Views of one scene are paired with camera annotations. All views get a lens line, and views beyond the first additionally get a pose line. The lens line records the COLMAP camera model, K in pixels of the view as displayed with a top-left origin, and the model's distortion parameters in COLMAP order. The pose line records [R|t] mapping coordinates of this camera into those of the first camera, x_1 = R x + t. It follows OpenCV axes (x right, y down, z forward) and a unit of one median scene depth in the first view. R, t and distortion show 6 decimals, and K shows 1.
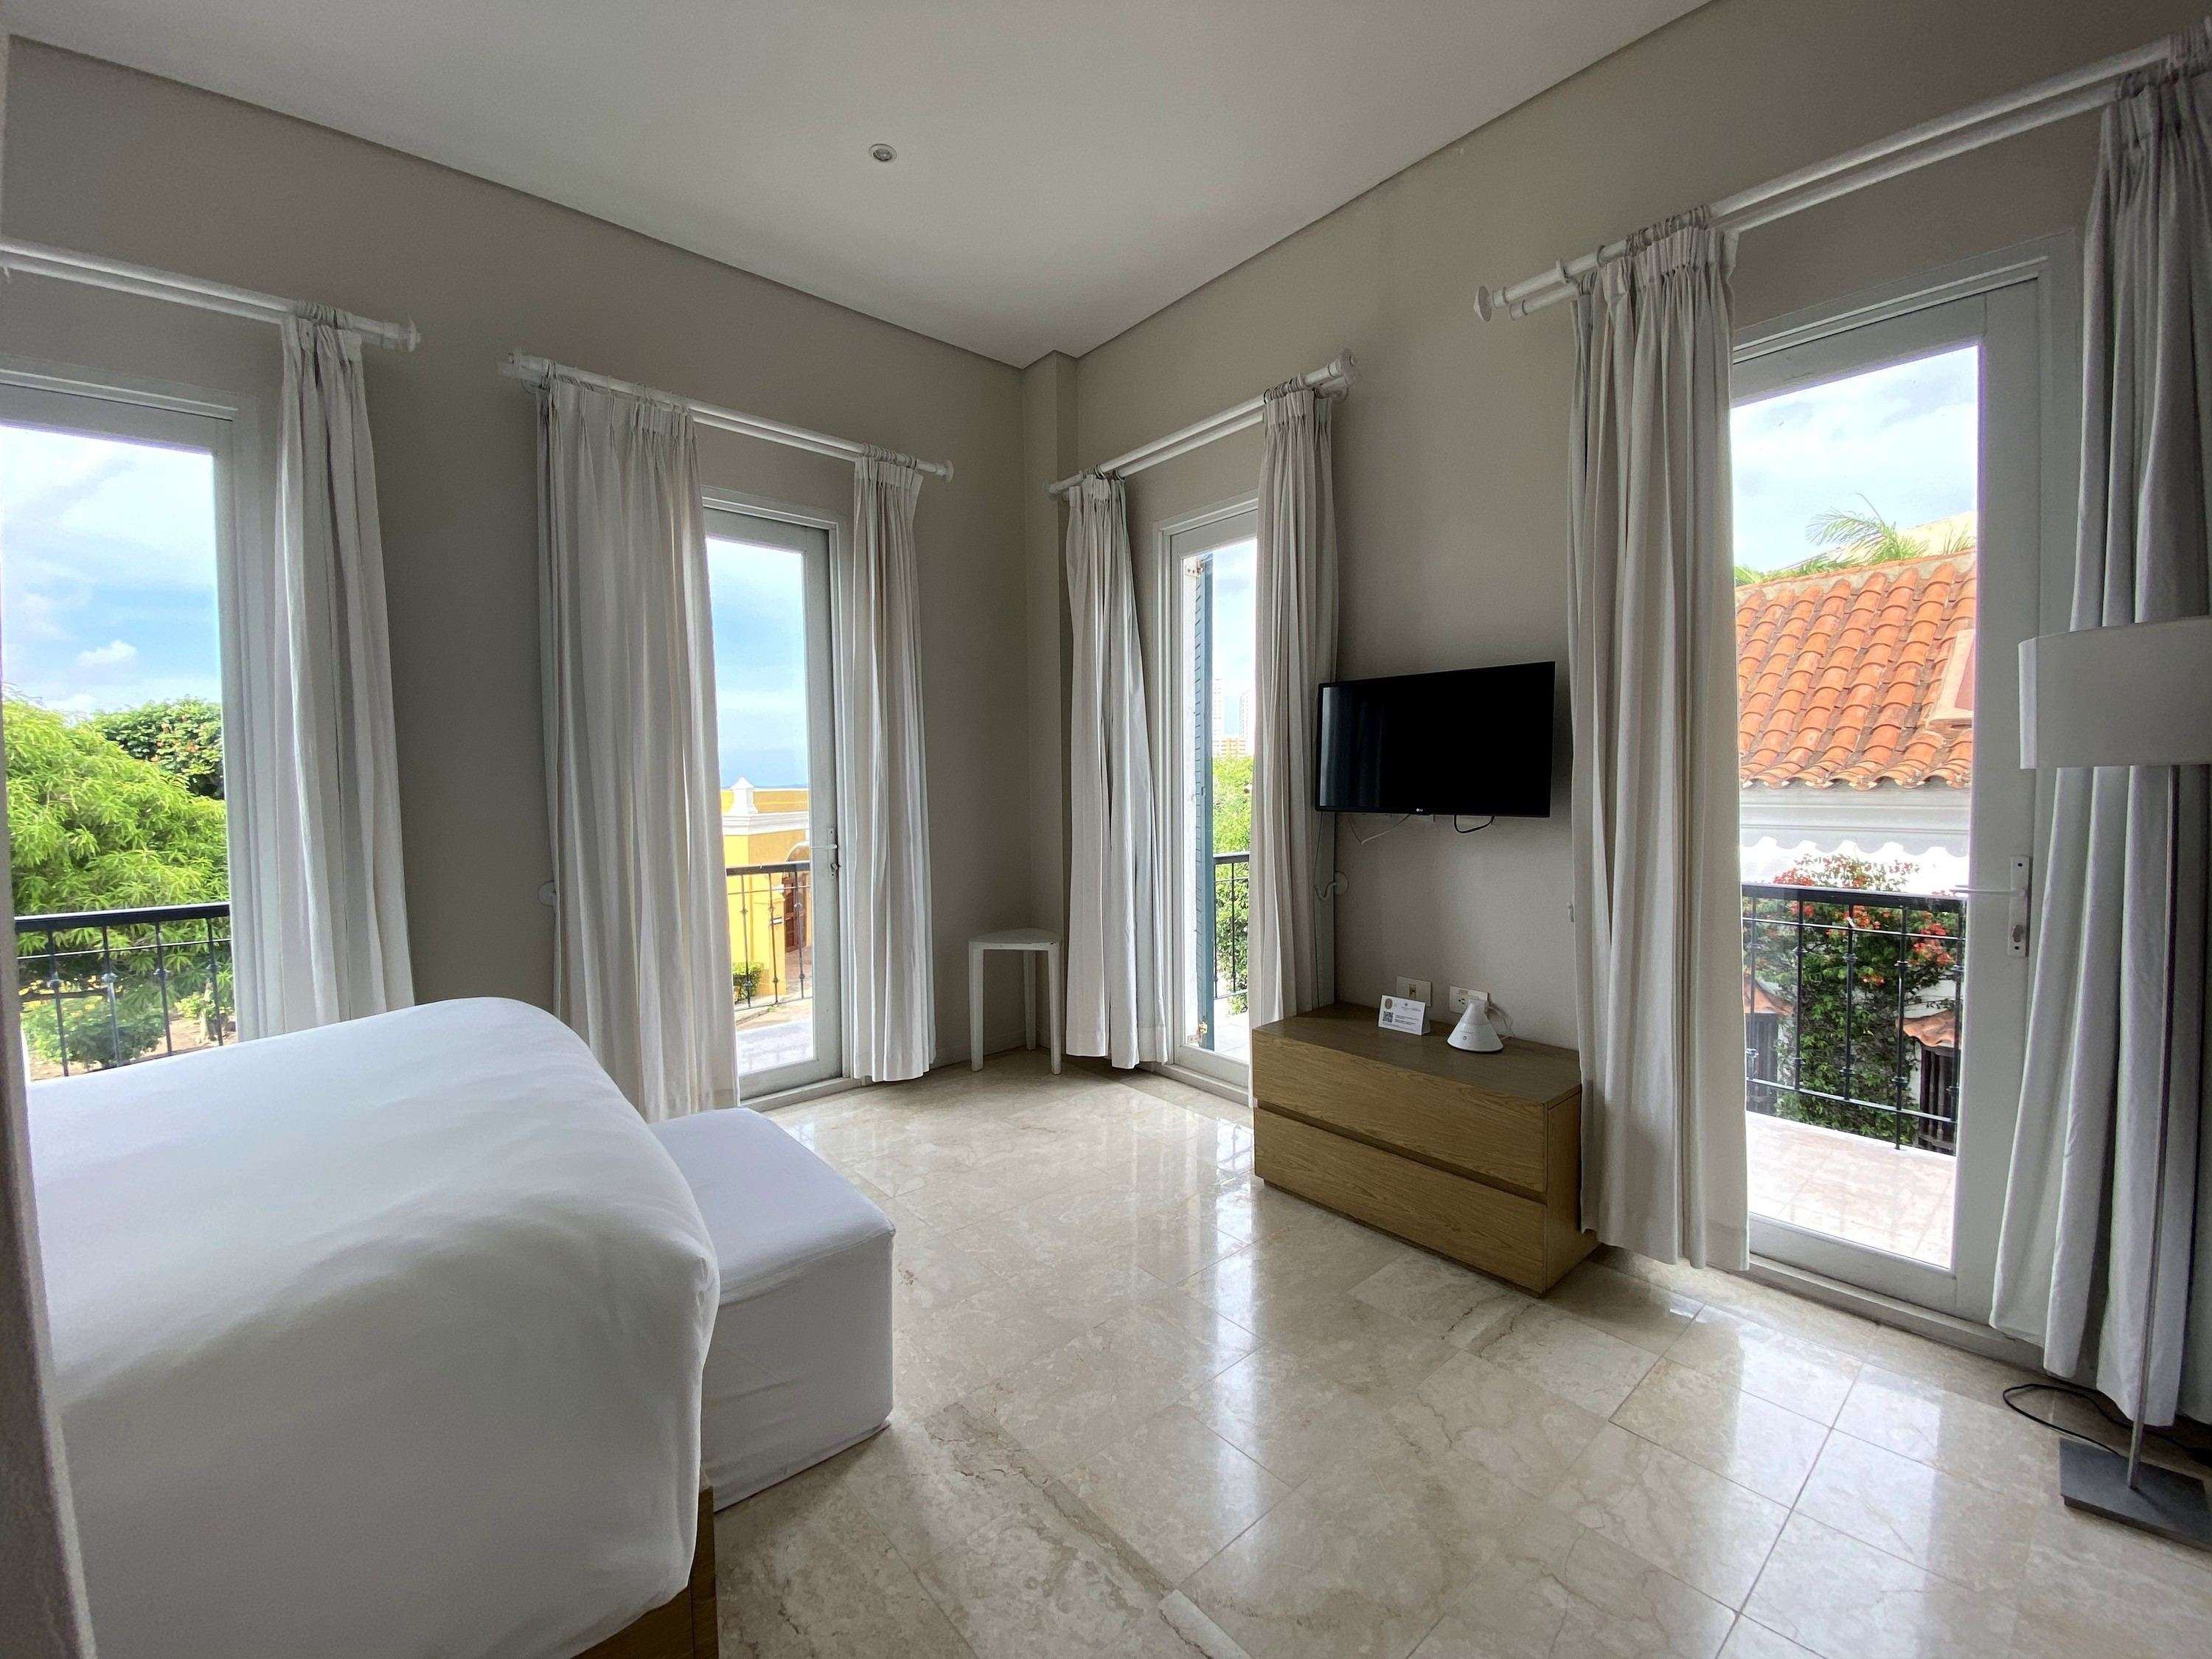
lens RADIAL K [[902.0, 0, 1106.0], [0, 902.0, 829.5], [0, 0, 1]] dist [0.007157, -0.013563]
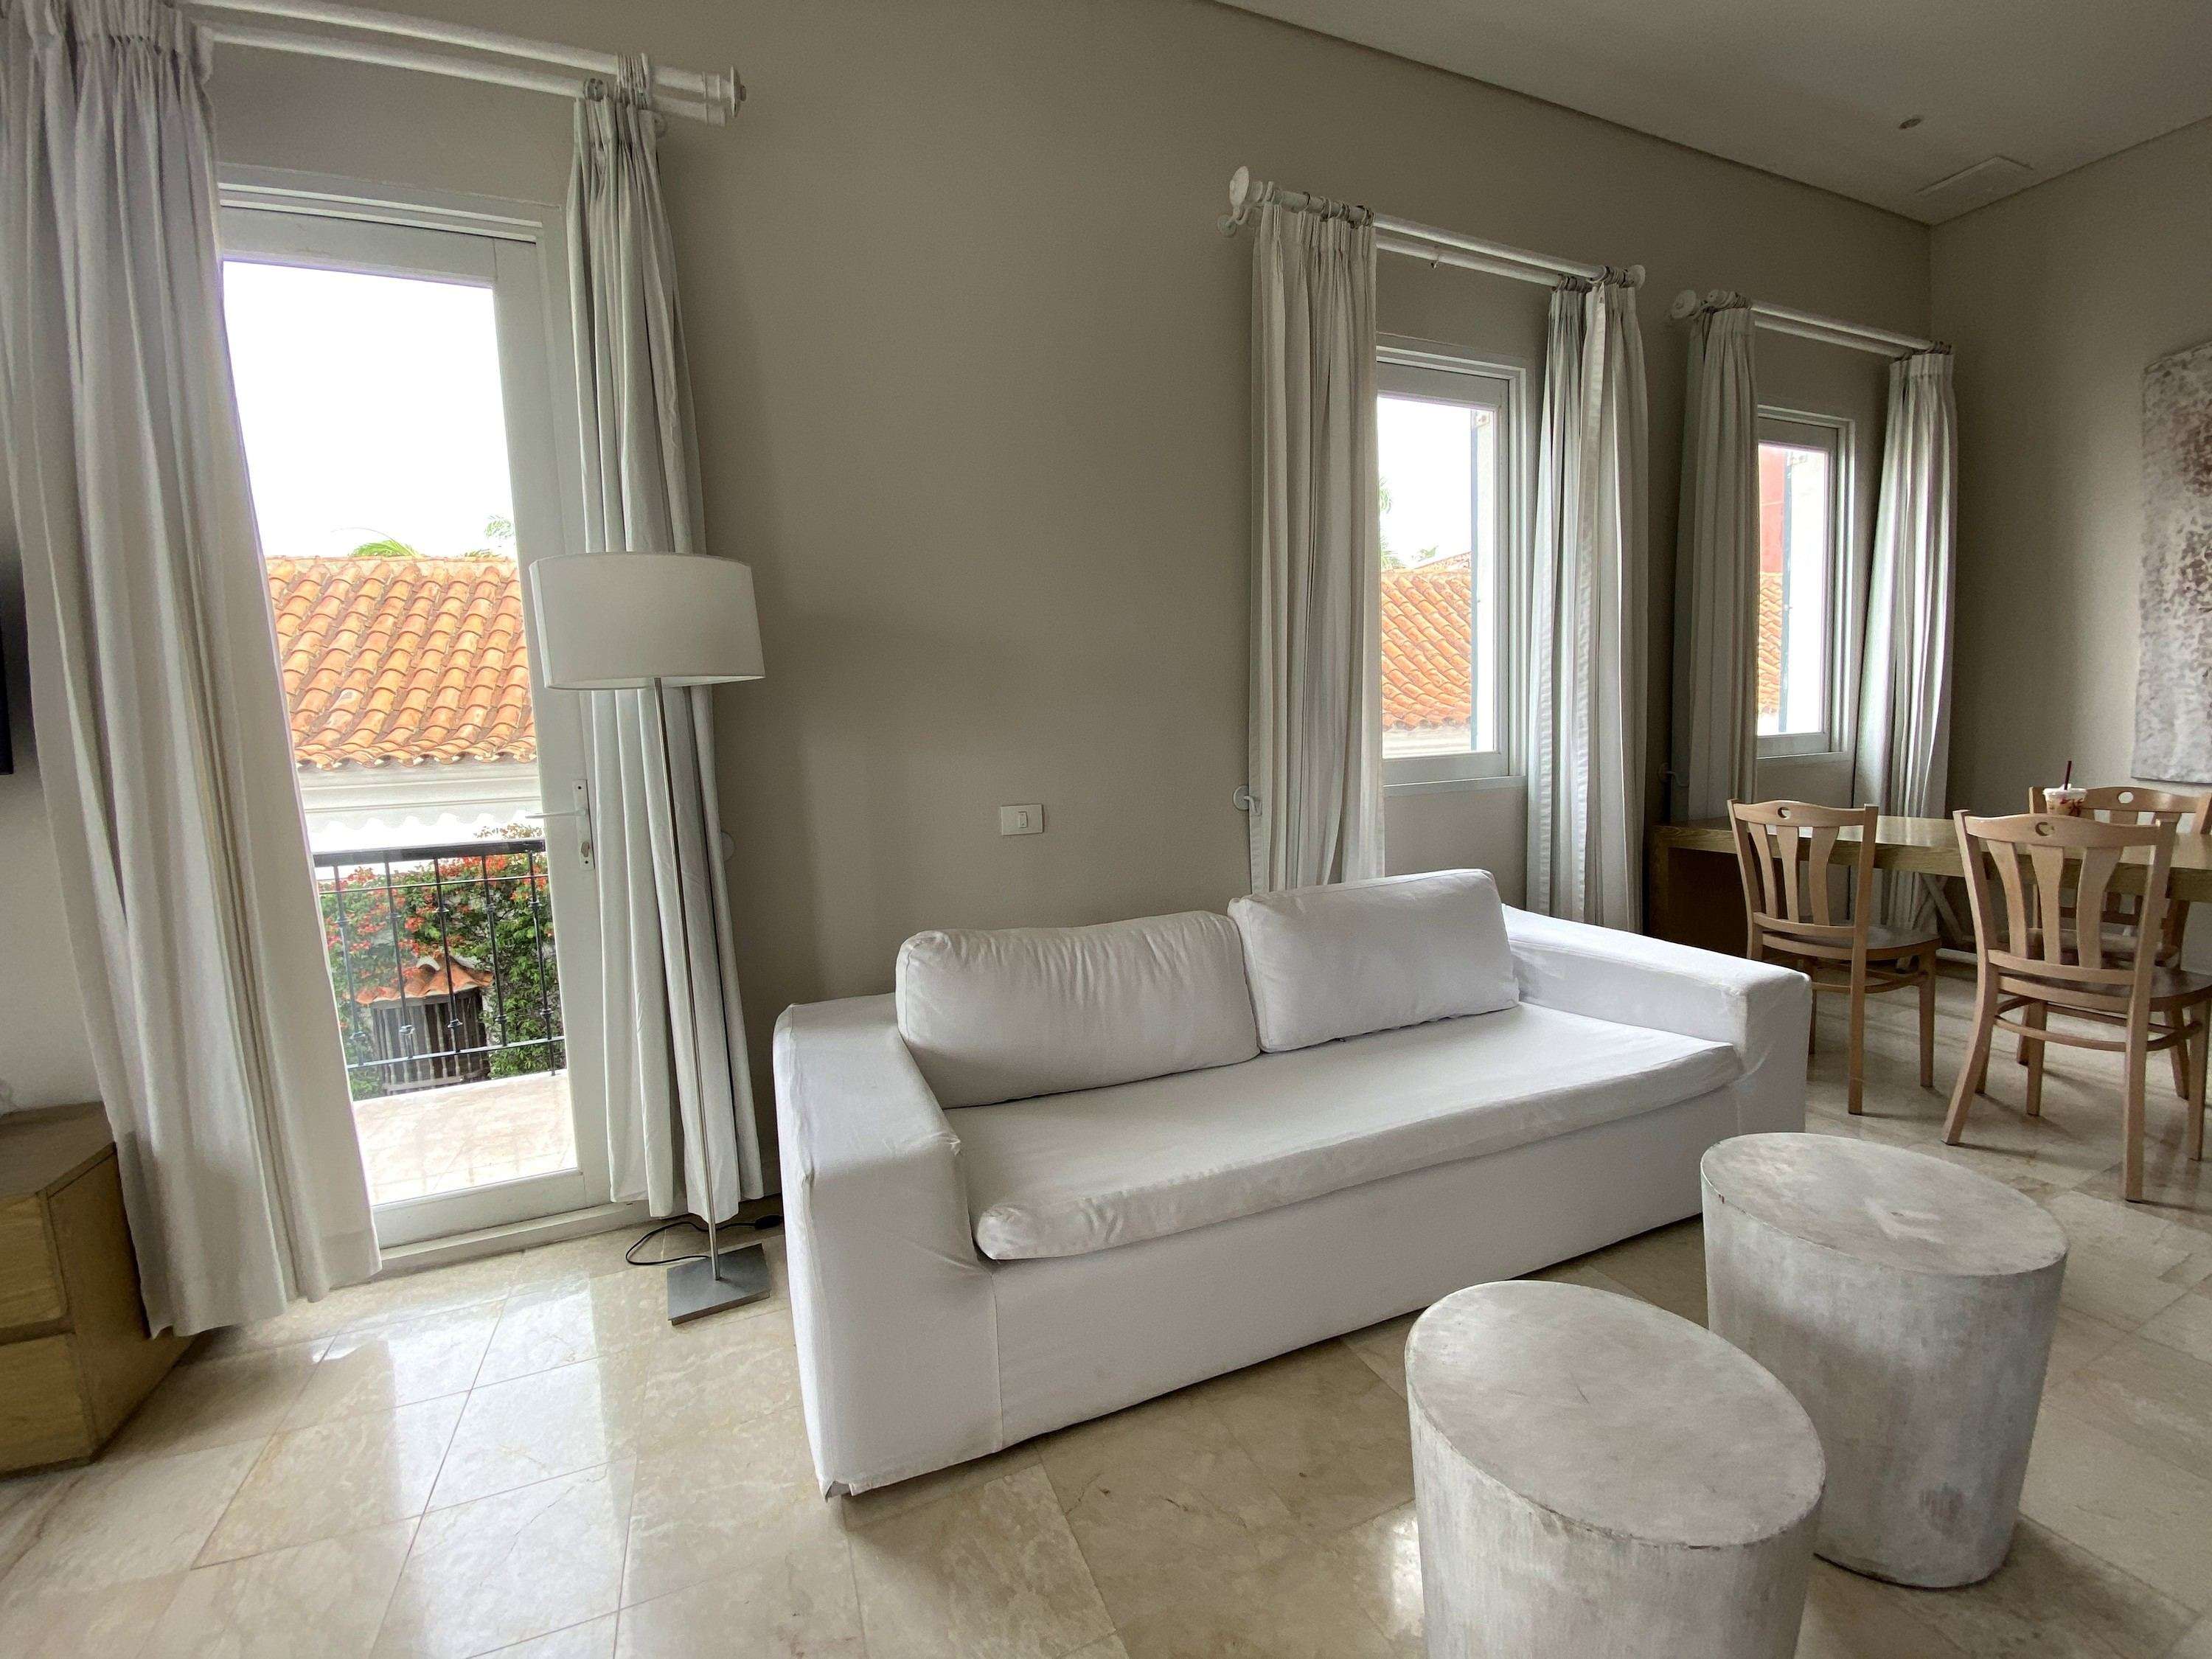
lens RADIAL K [[886.8, 0, 1106.0], [0, 886.8, 829.5], [0, 0, 1]] dist [0.001829, -0.011779]
pose [[0.311175, -0.095186, 0.945574, 0.154191], [0.081968, 0.993952, 0.073081, 0.054623], [-0.946811, 0.054766, 0.317095, 0.033267]]
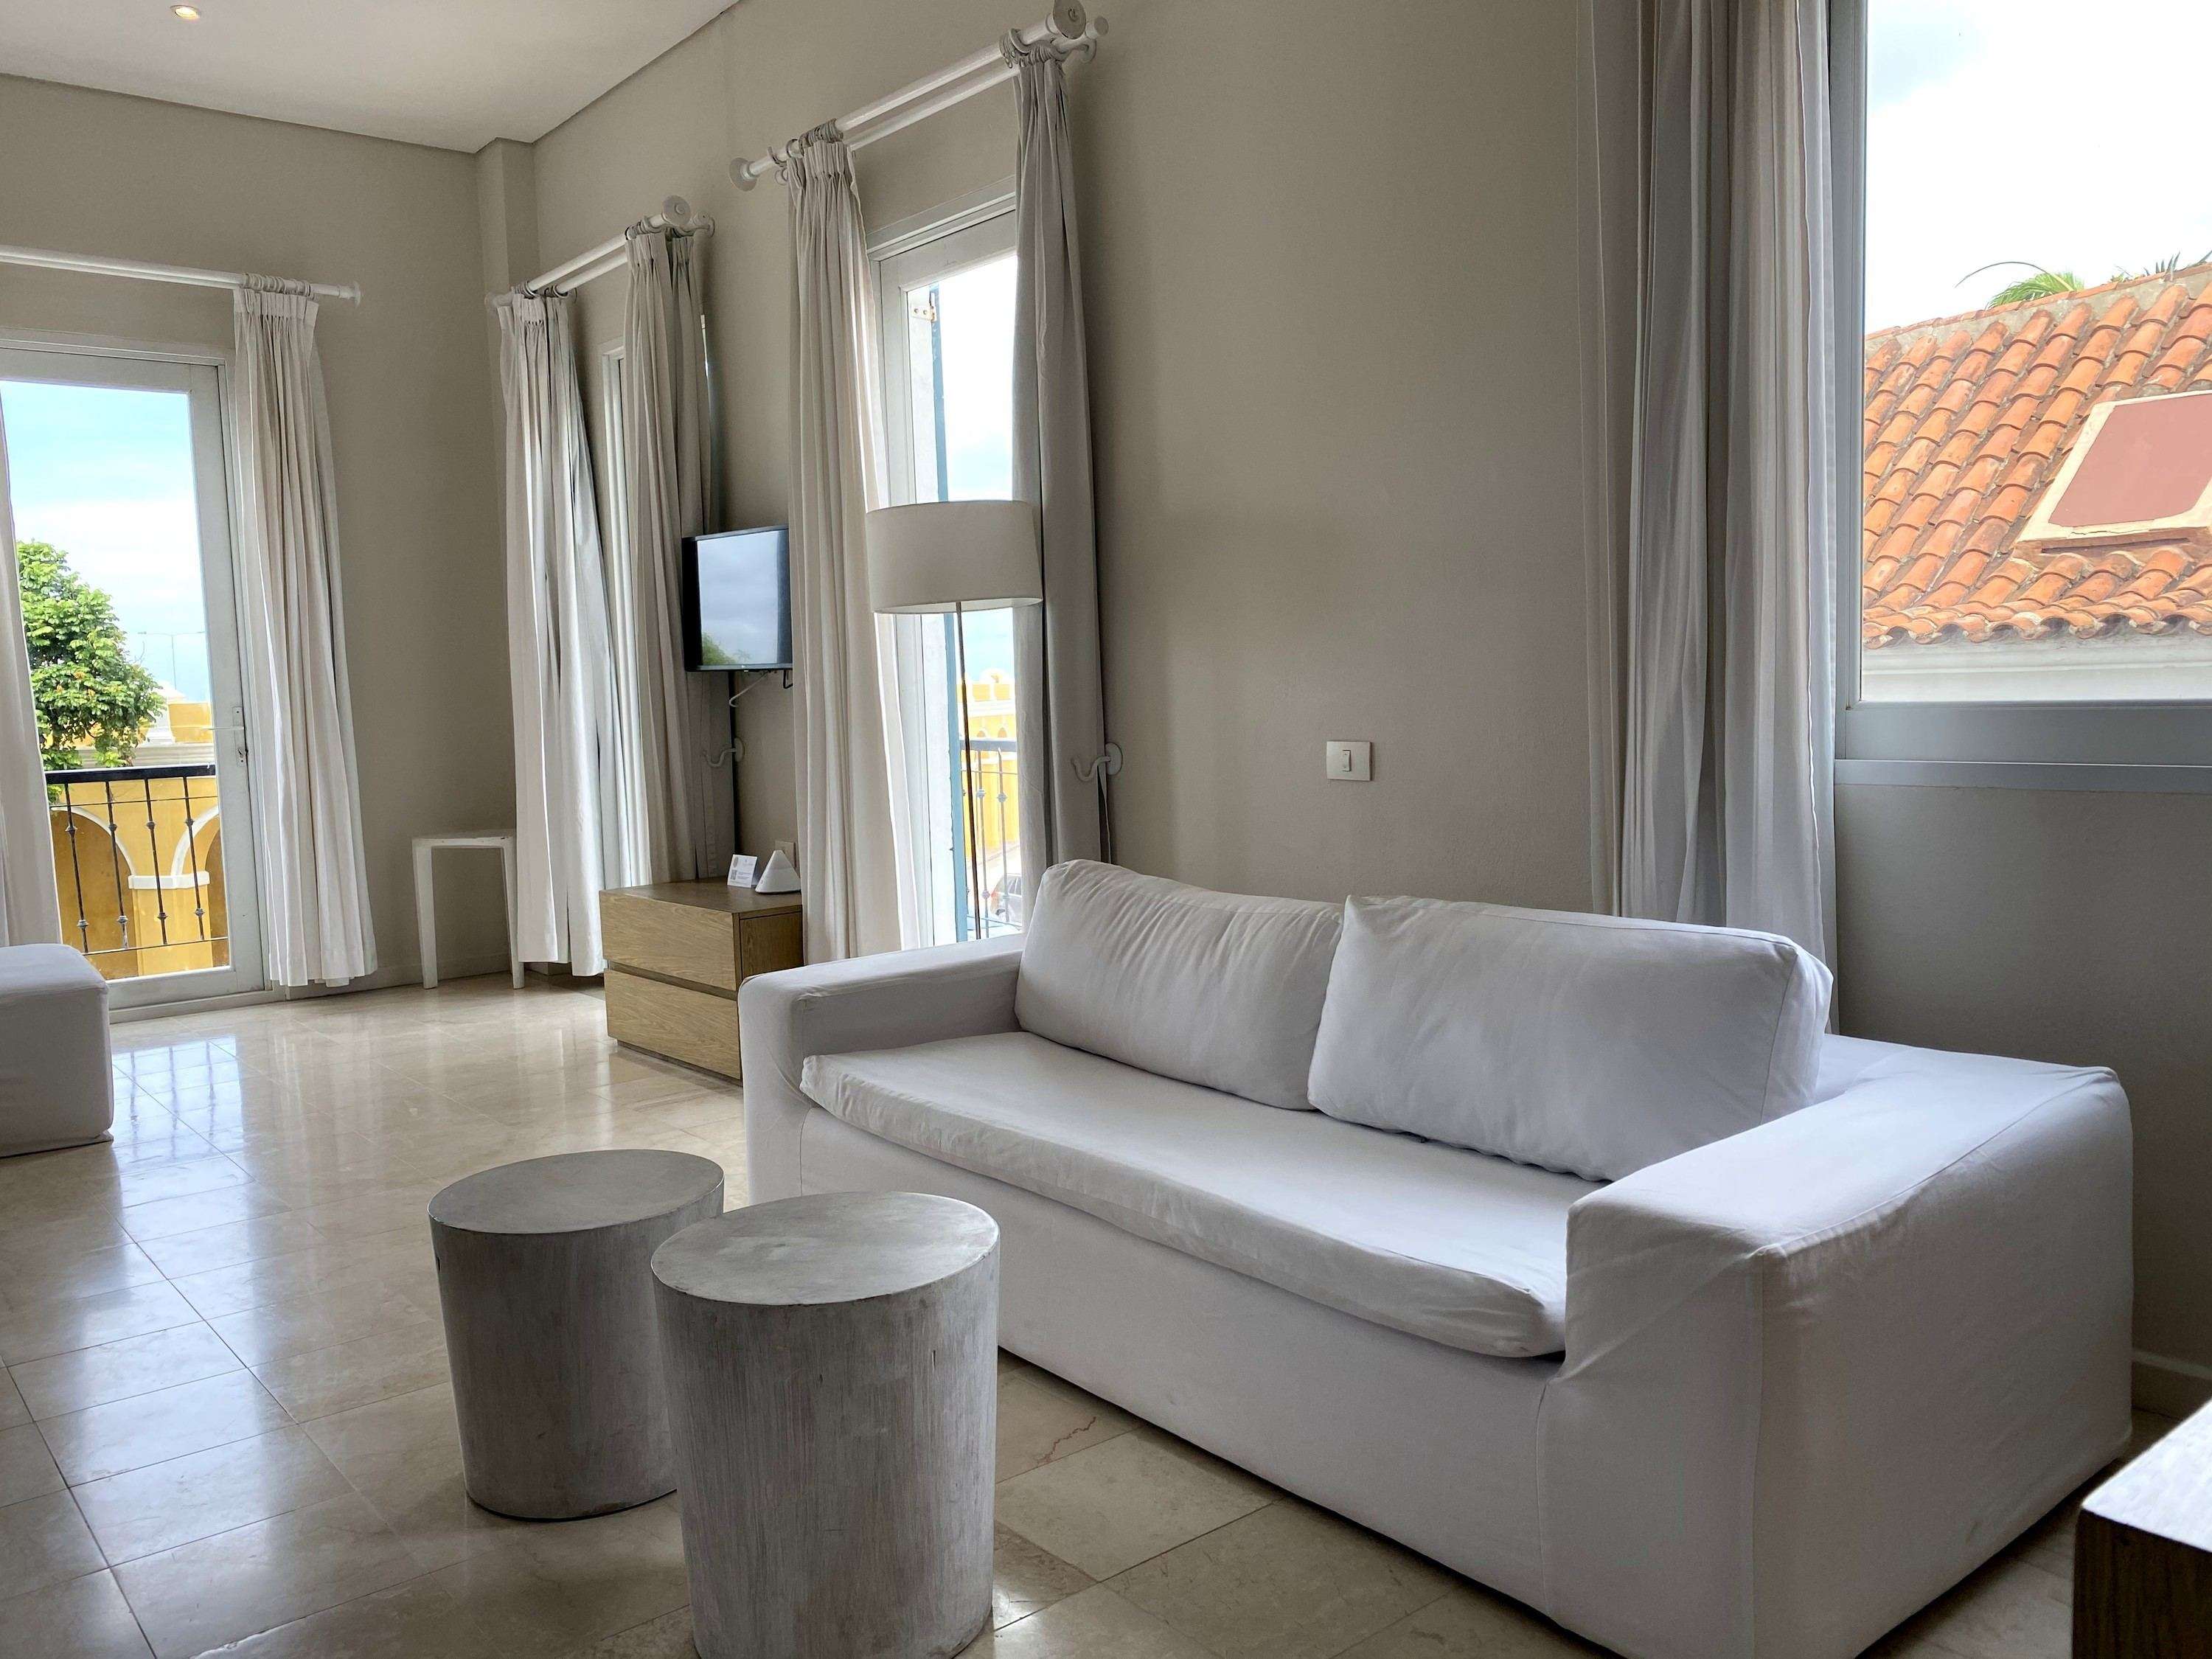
lens RADIAL K [[1688.6, 0, 1107.8], [0, 1688.6, 804.8], [0, 0, 1]] dist [-0.003526, 0.001876]
pose [[0.999811, -0.017088, -0.009286, 0.908916], [0.017348, 0.999438, 0.028680, 0.103800], [0.008791, -0.028836, 0.999546, -1.039242]]
